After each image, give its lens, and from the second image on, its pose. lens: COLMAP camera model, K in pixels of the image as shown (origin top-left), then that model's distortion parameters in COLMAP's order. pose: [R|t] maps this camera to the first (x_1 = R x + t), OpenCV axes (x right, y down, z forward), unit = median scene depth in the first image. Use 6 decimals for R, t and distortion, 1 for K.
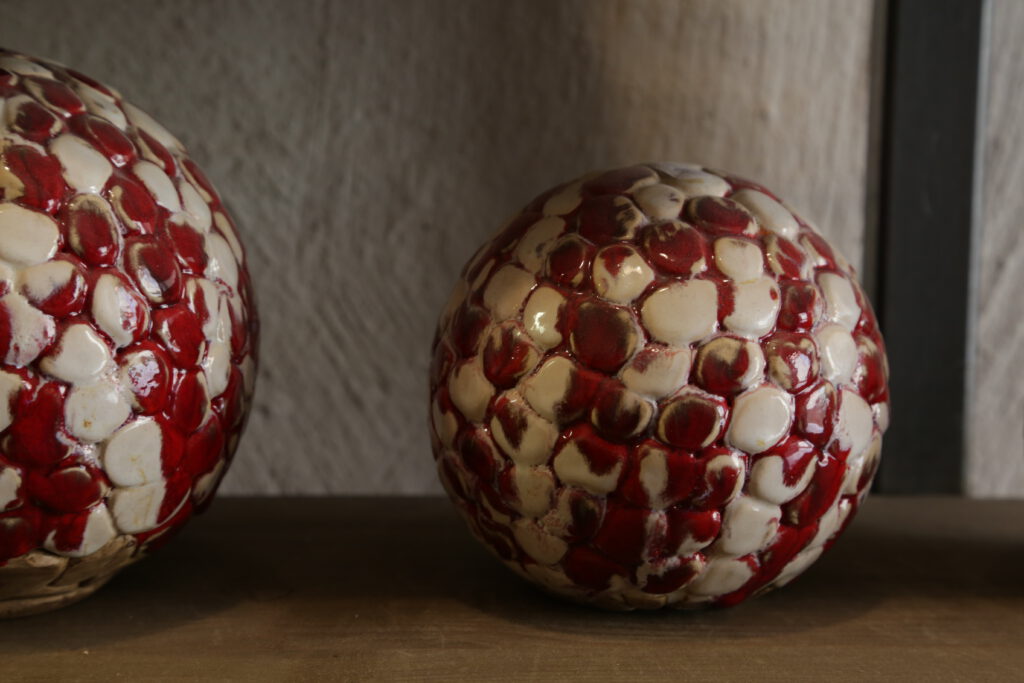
lens RADIAL K [[3116.9, 0, 511.7], [0, 3116.9, 340.4], [0, 0, 1]] dist [0.598838, 0.000000]
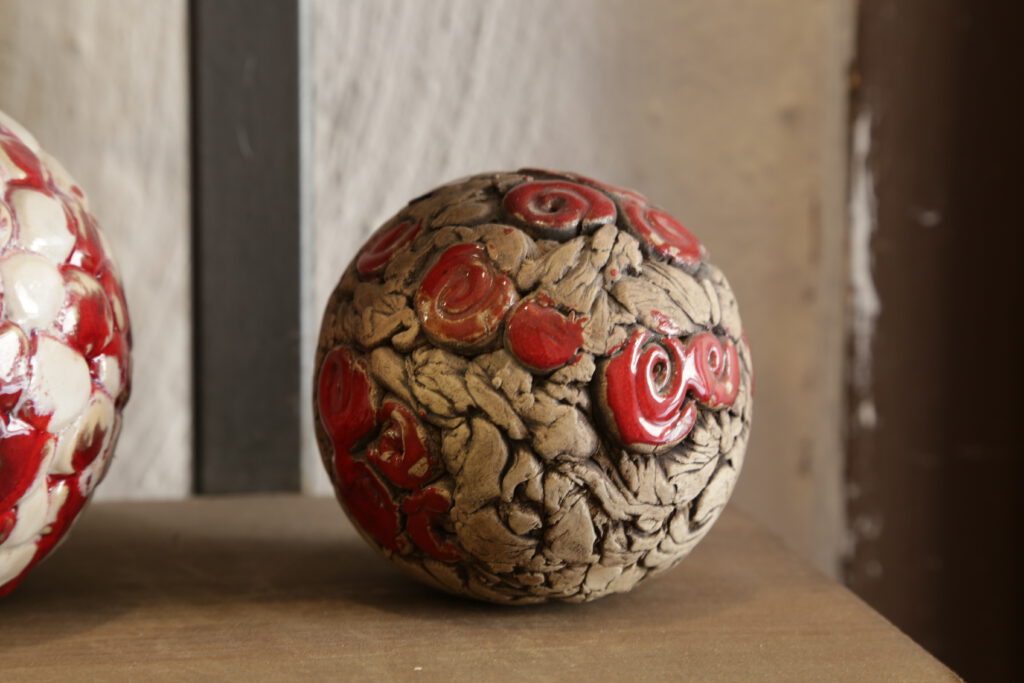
lens RADIAL K [[3116.9, 0, 512.2], [0, 3116.9, 342.5], [0, 0, 1]] dist [0.598838, 0.000000]
pose [[0.992895, -0.014064, 0.118159, 0.126678], [0.016876, 0.999597, -0.022828, 0.036259], [-0.117790, 0.024660, 0.992732, 0.207772]]
